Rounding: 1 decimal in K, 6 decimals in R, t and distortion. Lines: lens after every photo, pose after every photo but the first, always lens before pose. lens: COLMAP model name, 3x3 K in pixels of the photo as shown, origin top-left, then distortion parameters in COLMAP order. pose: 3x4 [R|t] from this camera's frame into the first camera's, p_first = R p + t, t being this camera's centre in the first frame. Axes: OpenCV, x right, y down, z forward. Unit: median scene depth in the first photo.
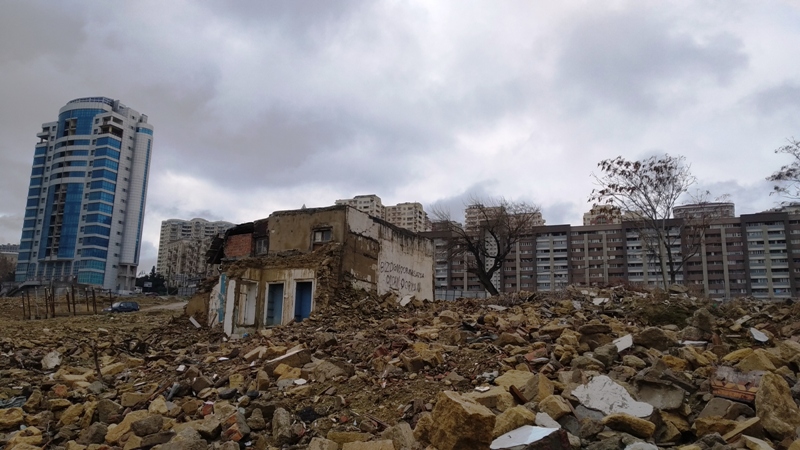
lens RADIAL K [[610.3, 0, 400.0], [0, 610.3, 225.0], [0, 0, 1]] dist [0.006339, -0.002800]
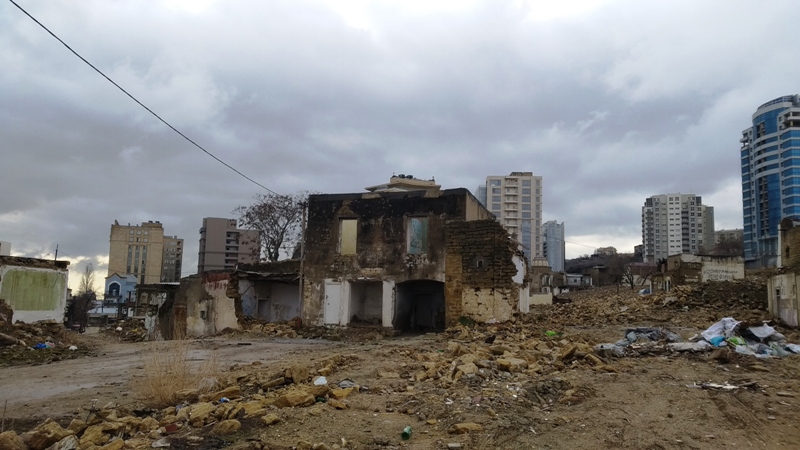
lens RADIAL K [[610.3, 0, 400.0], [0, 610.3, 225.0], [0, 0, 1]] dist [0.006339, -0.002800]
pose [[0.391562, -0.125491, -0.911554, 0.277604], [0.180482, 0.981888, -0.057646, -0.032110], [0.902278, -0.141947, 0.407118, -0.186134]]
